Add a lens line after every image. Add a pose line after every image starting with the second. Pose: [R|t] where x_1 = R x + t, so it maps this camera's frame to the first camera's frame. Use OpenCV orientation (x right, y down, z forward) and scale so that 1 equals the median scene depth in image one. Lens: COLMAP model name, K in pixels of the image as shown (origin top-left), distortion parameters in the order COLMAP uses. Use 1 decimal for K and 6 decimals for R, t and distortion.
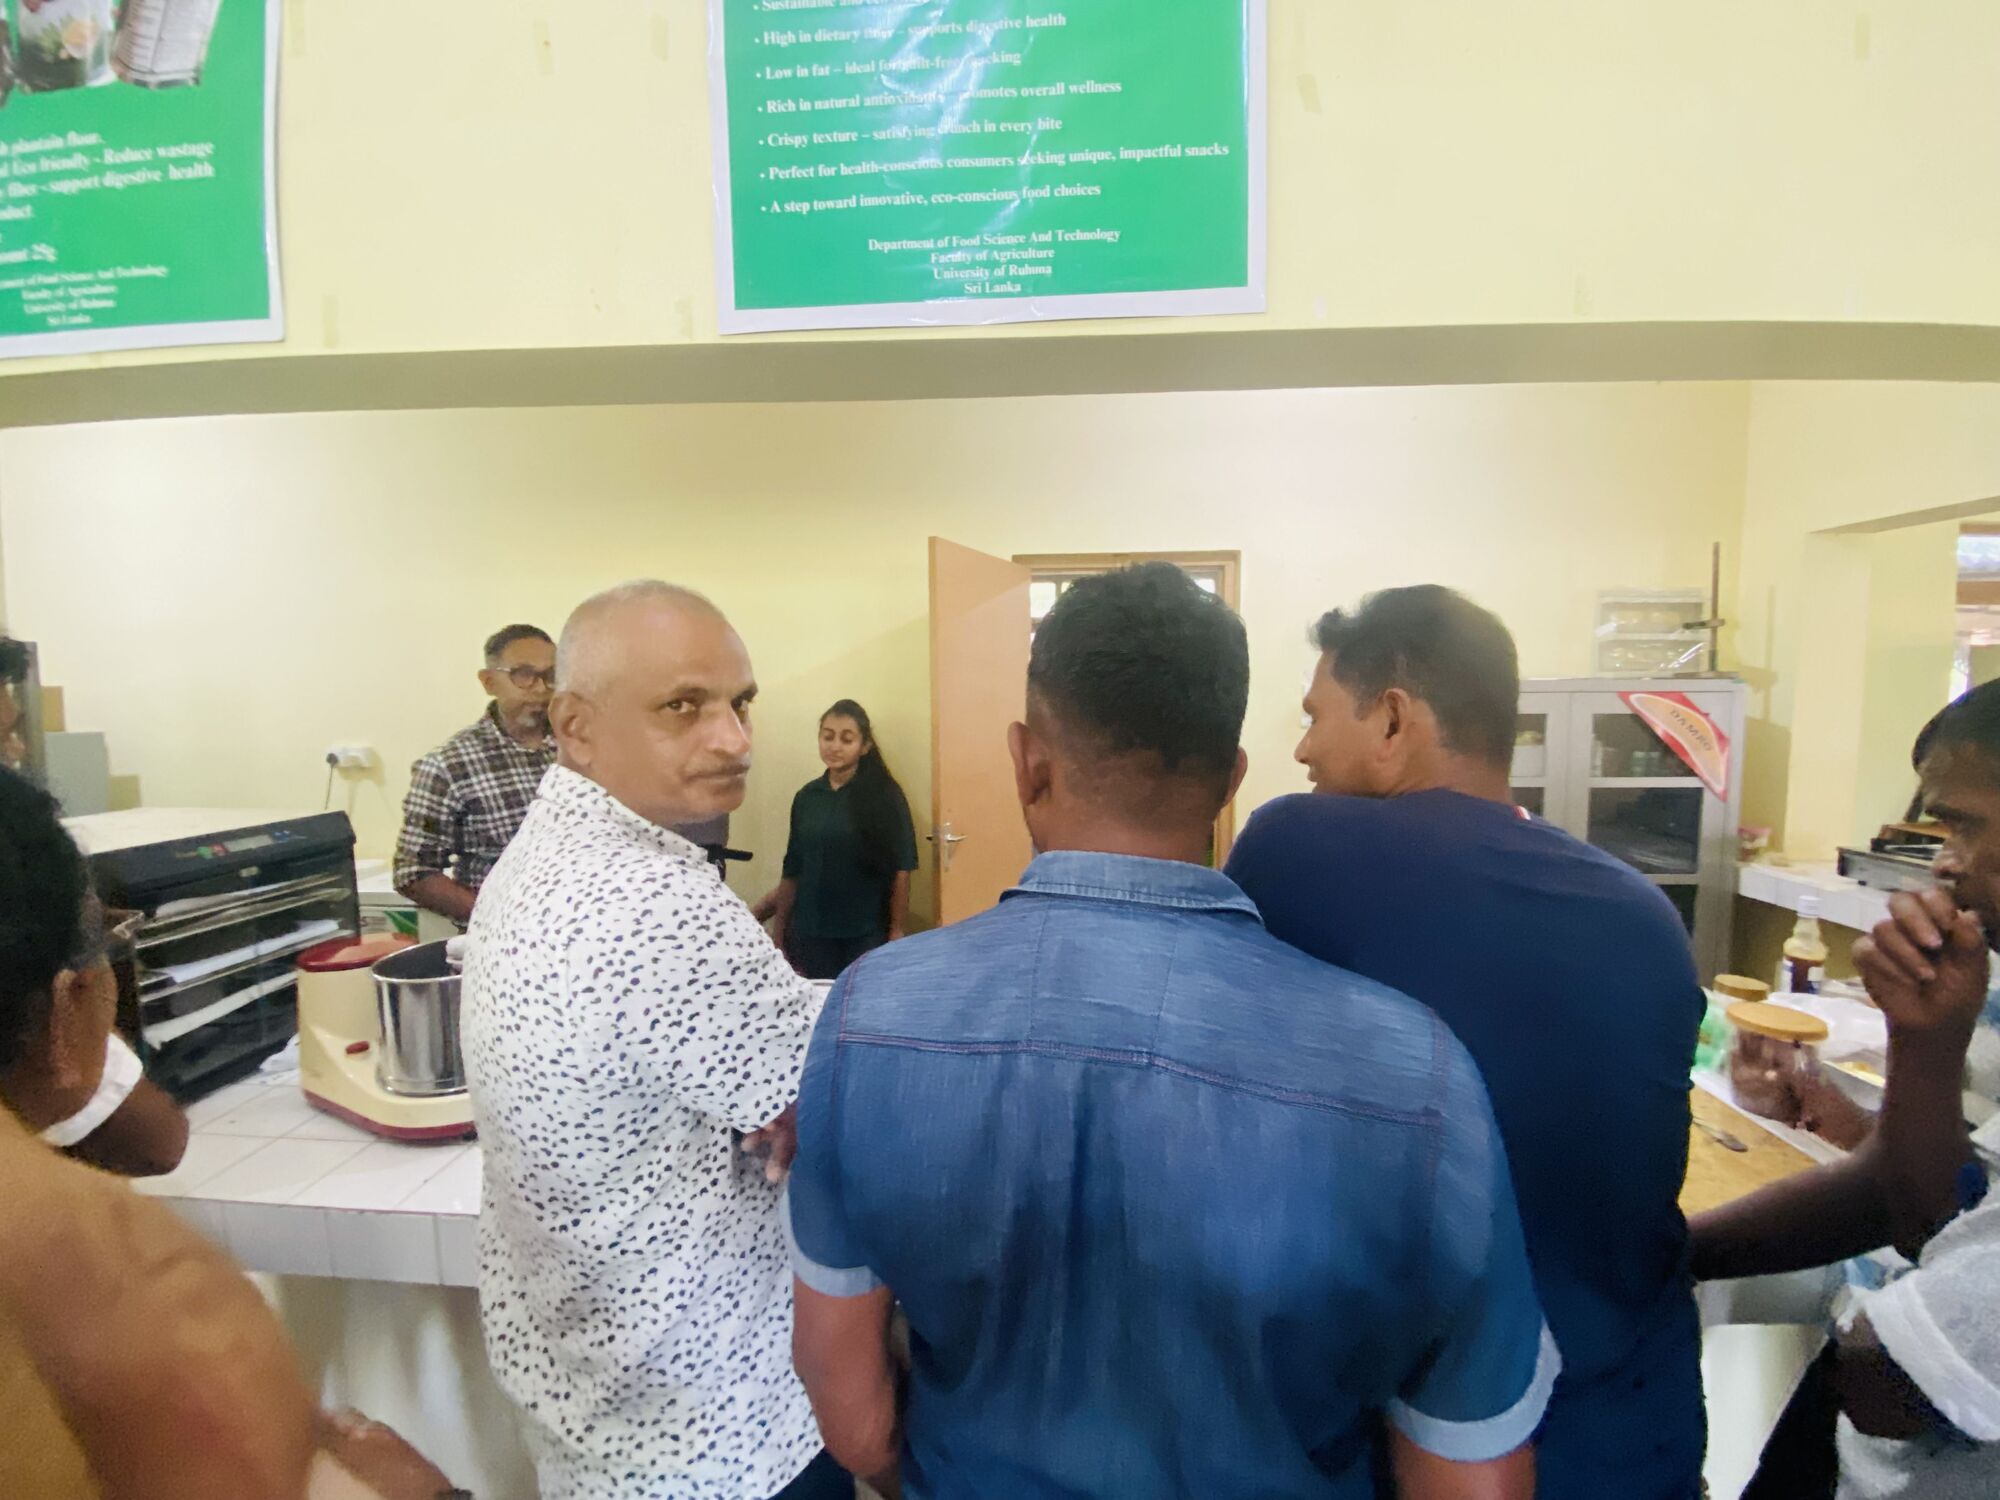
lens RADIAL K [[810.0, 0, 1010.2], [0, 810.0, 752.3], [0, 0, 1]] dist [-0.007973, -0.005524]
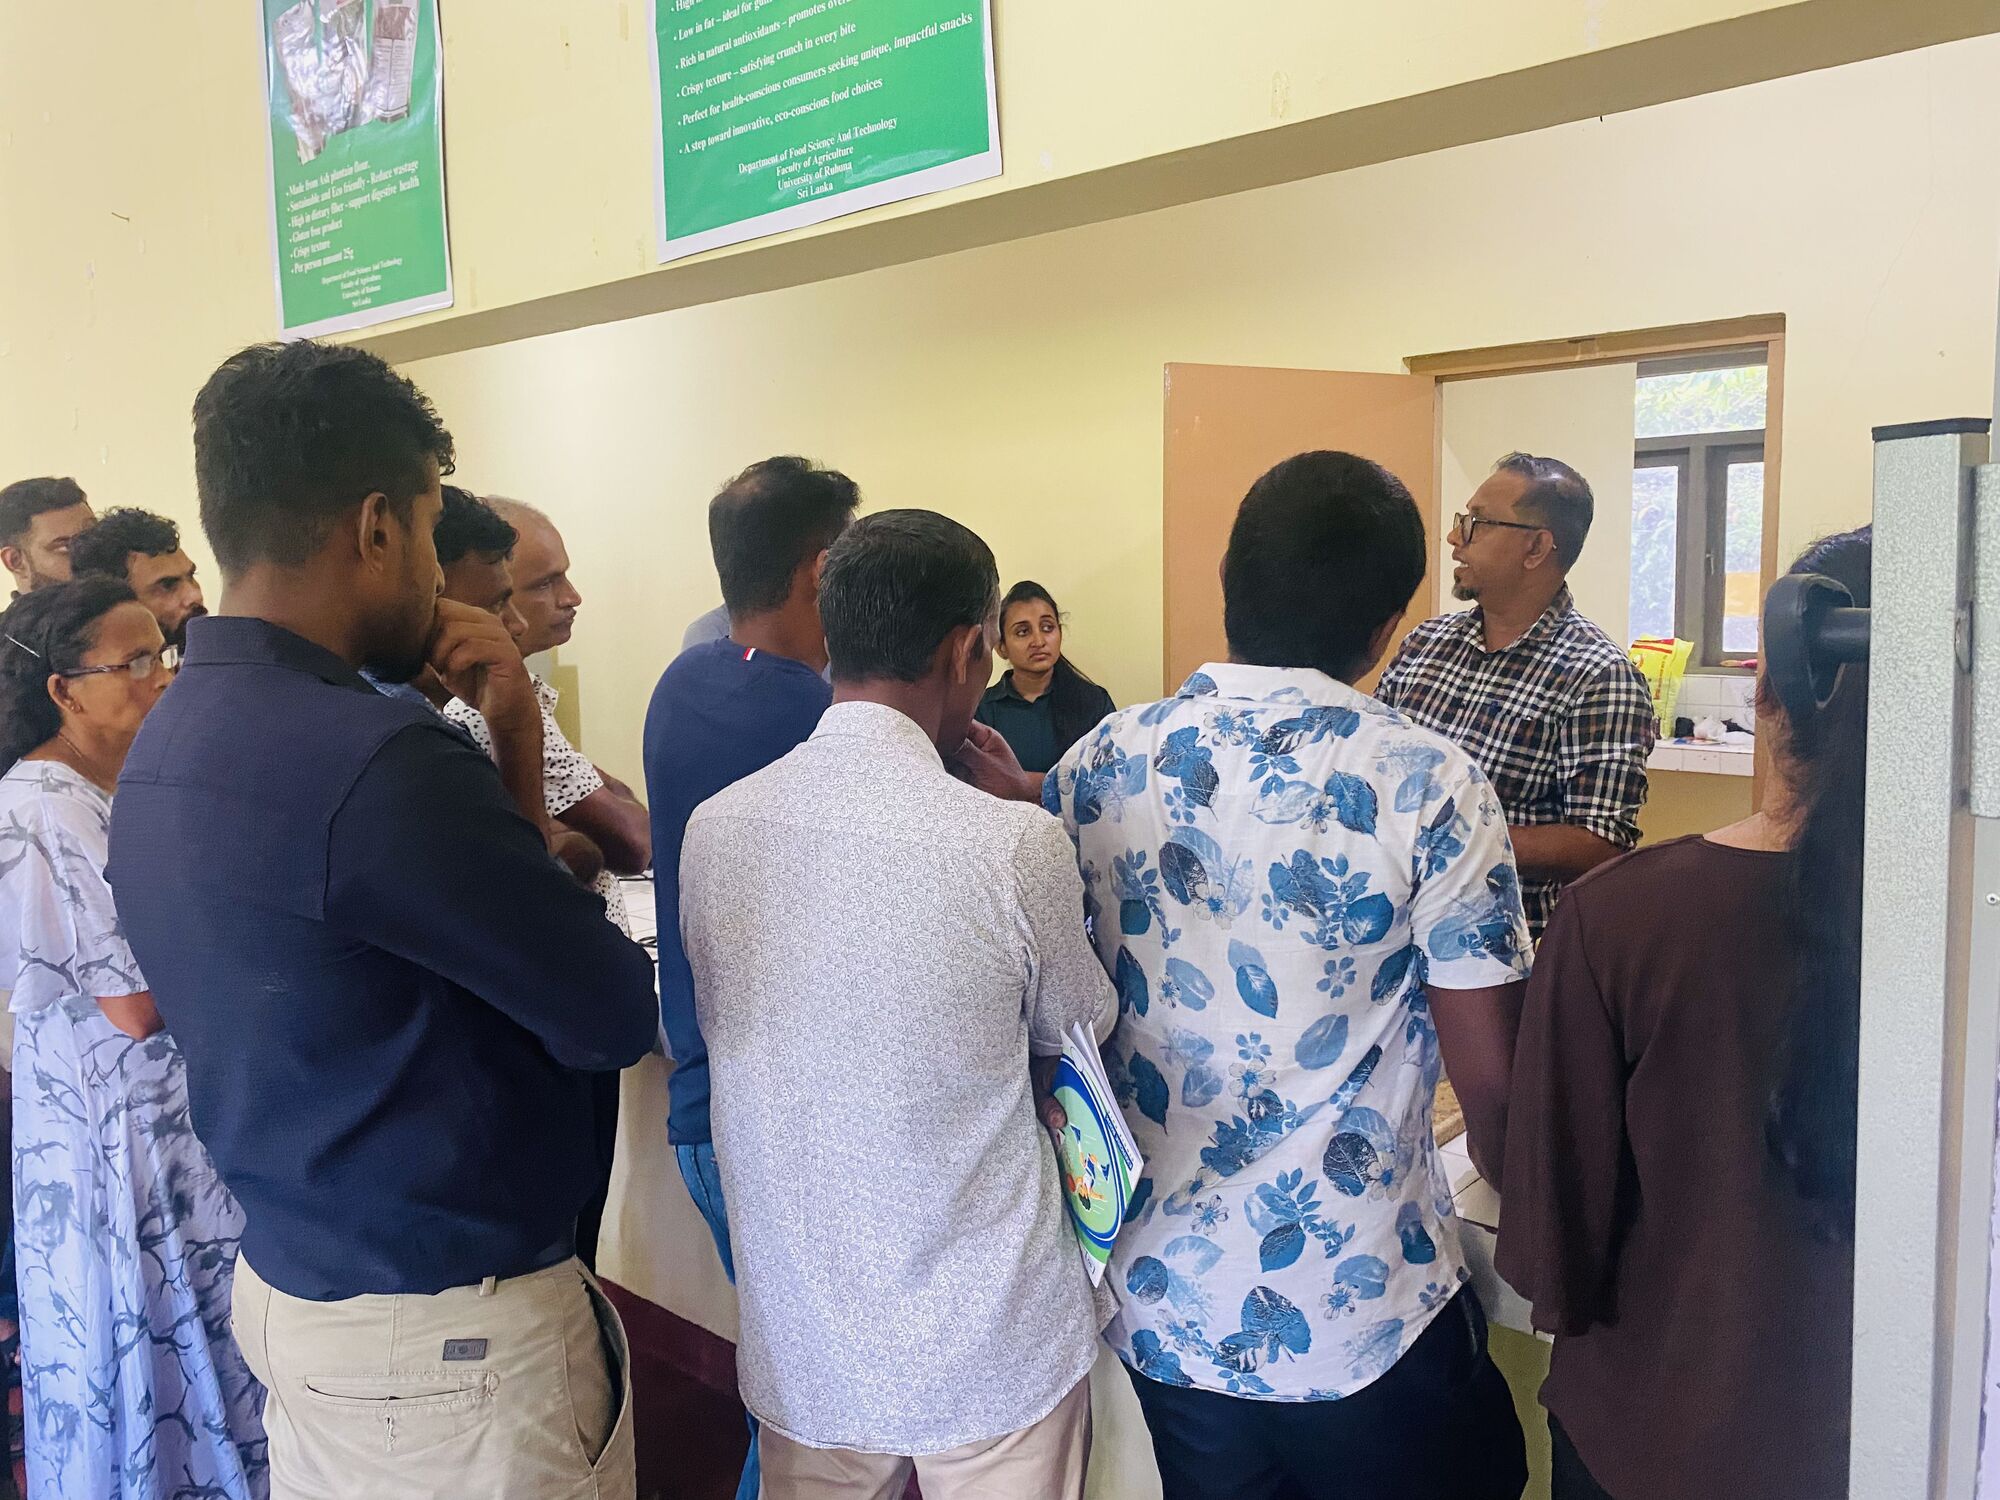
lens RADIAL K [[1540.7, 0, 957.5], [0, 1540.7, 730.7], [0, 0, 1]] dist [0.053822, -0.062498]
pose [[0.783789, 0.044864, -0.619405, 1.373418], [-0.037001, 0.998989, 0.025536, 0.088022], [0.619924, 0.002904, 0.784657, -0.491668]]
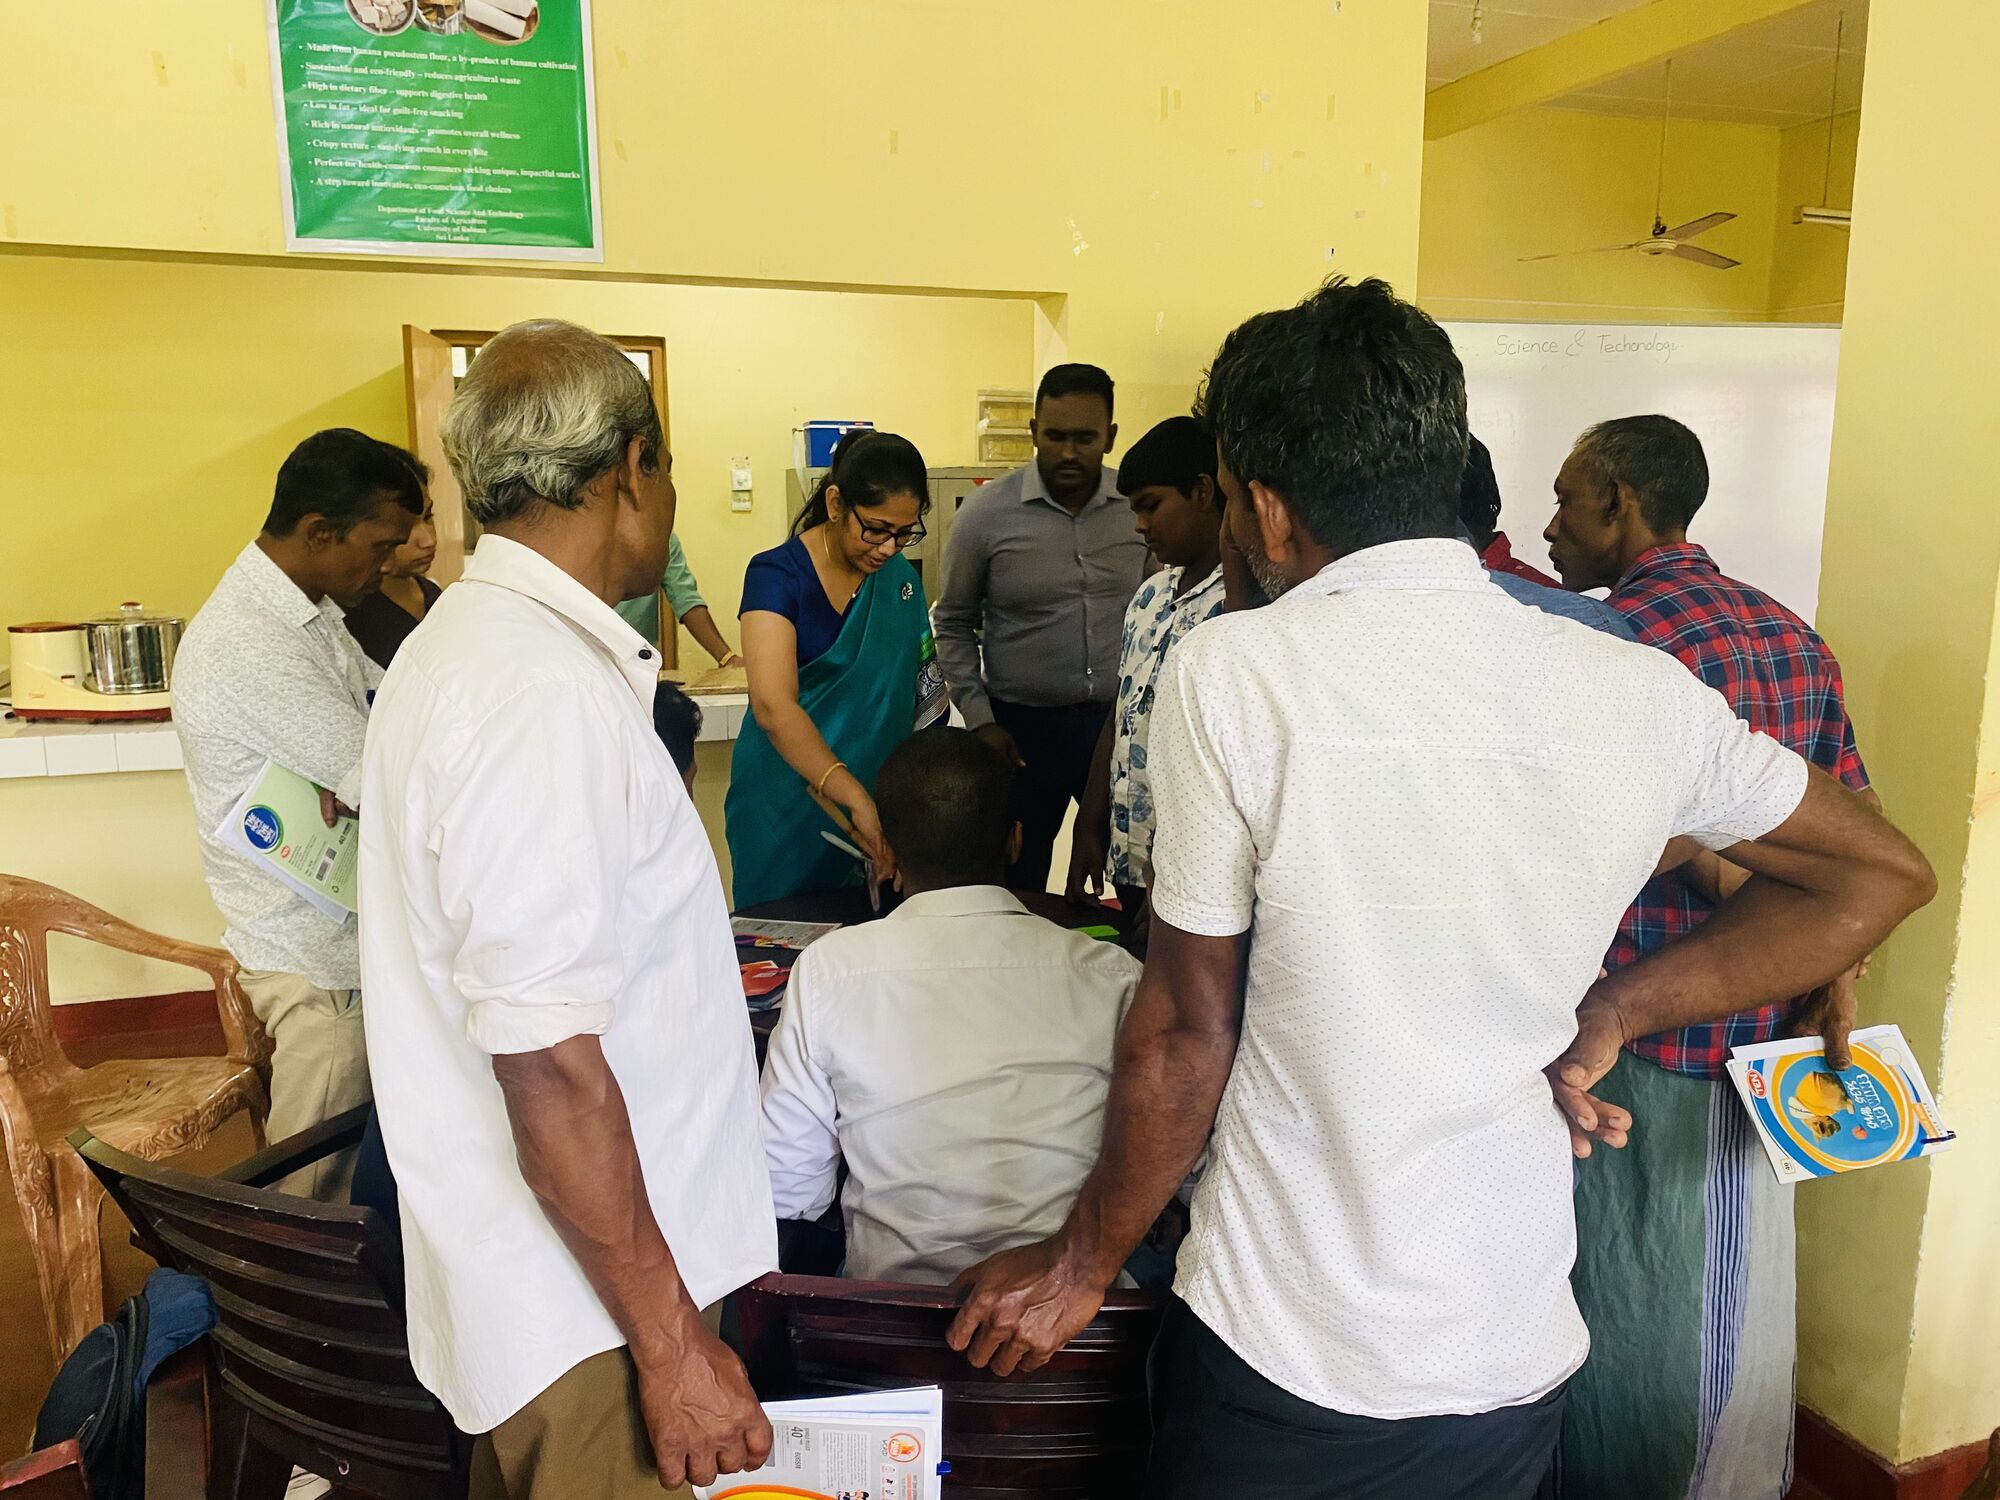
lens RADIAL K [[1589.0, 0, 1001.3], [0, 1589.0, 766.5], [0, 0, 1]] dist [-0.000086, -0.017551]
pose [[0.926314, -0.058937, 0.372113, -0.262729], [0.026804, 0.995495, 0.090946, 0.303805], [-0.375797, -0.074271, 0.923721, -2.709645]]
